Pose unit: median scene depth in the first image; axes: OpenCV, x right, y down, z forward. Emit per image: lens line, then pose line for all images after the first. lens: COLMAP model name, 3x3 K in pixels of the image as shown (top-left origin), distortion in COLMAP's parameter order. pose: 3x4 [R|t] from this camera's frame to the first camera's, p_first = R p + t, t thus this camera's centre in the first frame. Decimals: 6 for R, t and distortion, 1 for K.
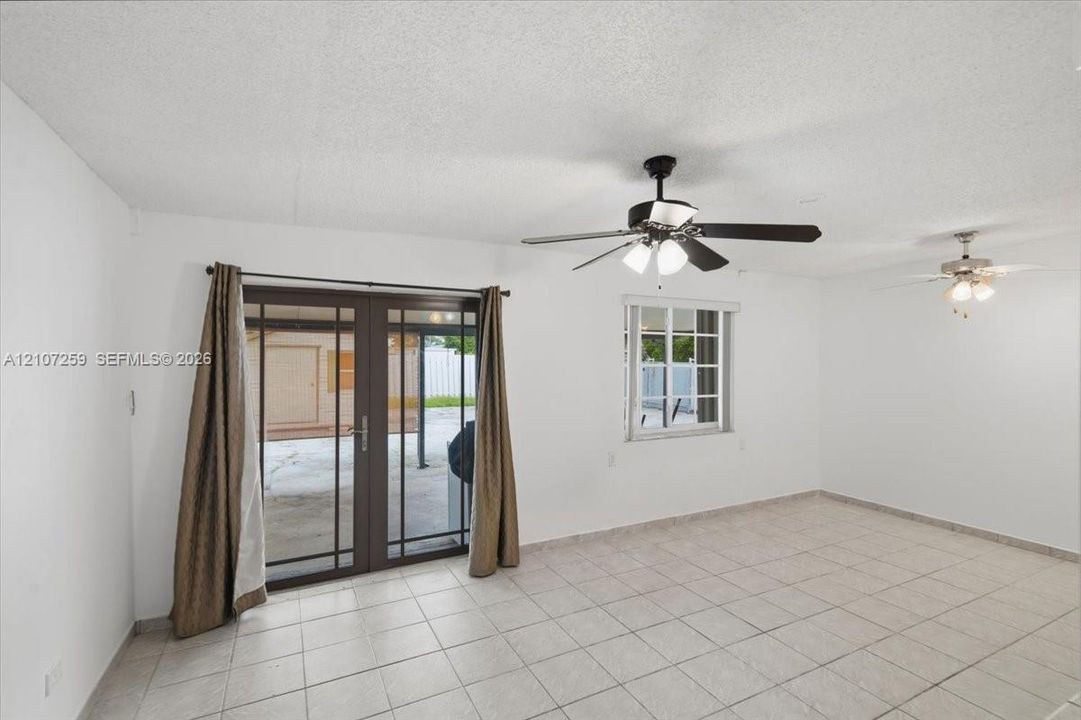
lens RADIAL K [[499.4, 0, 541.9], [0, 499.4, 356.4], [0, 0, 1]] dist [0.012418, 0.000311]
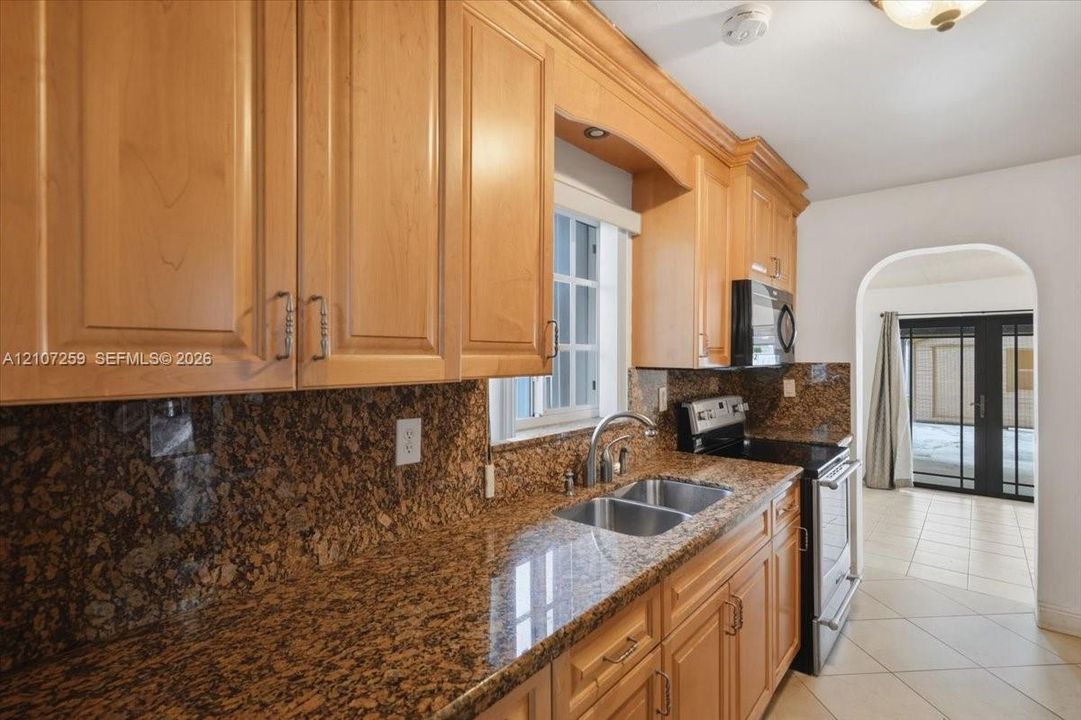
lens RADIAL K [[499.4, 0, 541.4], [0, 499.4, 355.1], [0, 0, 1]] dist [0.012418, 0.000311]
pose [[0.382891, 0.001183, -0.923793, 0.651296], [-0.000063, 0.999999, 0.001254, -0.008321], [0.923794, -0.000422, 0.382891, -0.993251]]
